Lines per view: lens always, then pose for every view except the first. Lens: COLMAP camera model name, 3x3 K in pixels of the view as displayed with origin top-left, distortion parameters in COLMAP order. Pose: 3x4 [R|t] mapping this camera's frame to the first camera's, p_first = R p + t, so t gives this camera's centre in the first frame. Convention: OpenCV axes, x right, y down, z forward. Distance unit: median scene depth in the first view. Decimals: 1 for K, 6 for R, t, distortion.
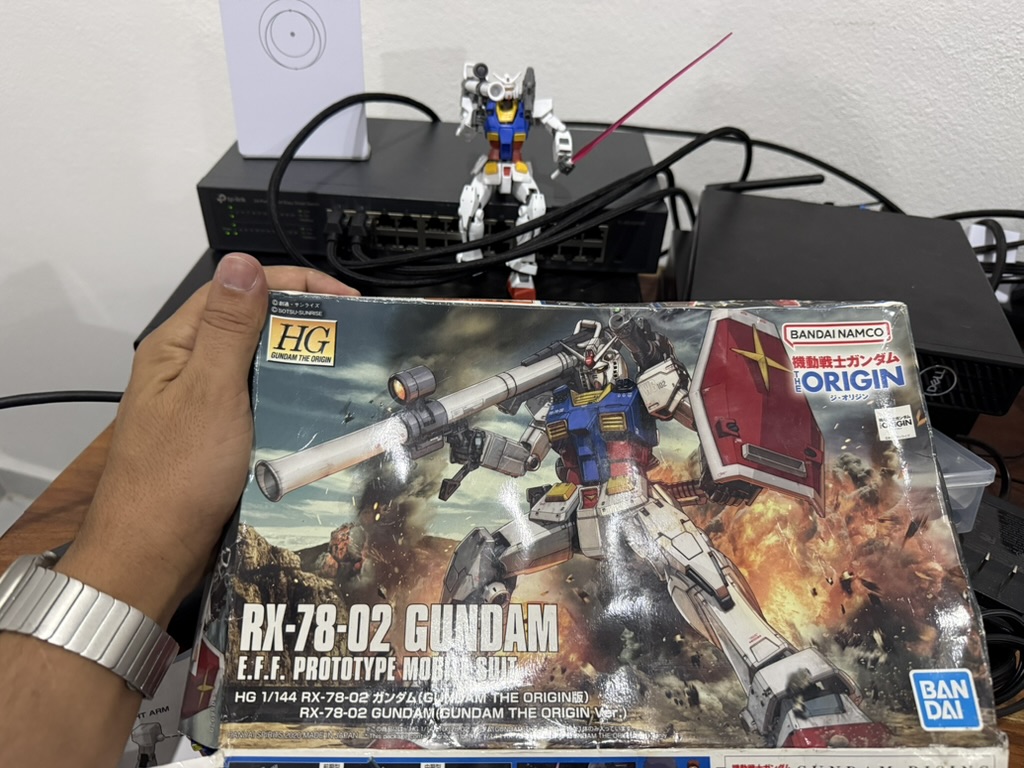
lens RADIAL K [[712.8, 0, 512.0], [0, 712.8, 384.0], [0, 0, 1]] dist [0.109111, -0.181846]
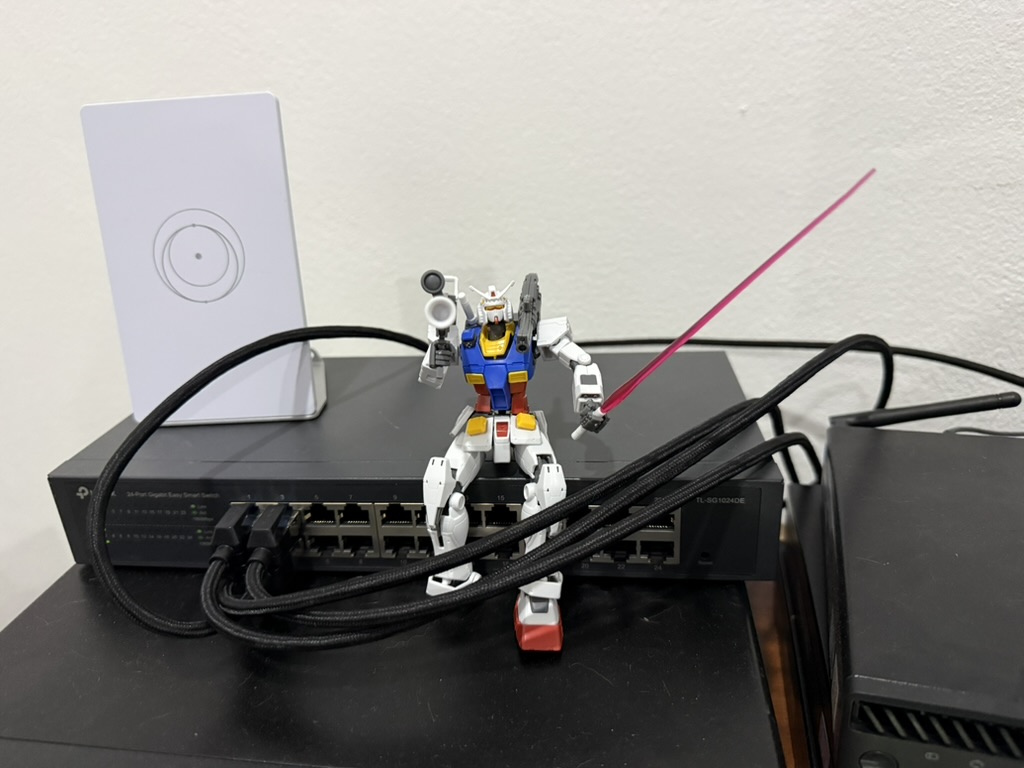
lens RADIAL K [[712.8, 0, 512.0], [0, 712.8, 384.0], [0, 0, 1]] dist [0.109111, -0.181846]
pose [[0.990006, -0.064535, -0.125395, 0.079040], [0.027174, 0.959785, -0.279417, -0.158389], [0.138385, 0.273217, 0.951946, 0.398383]]
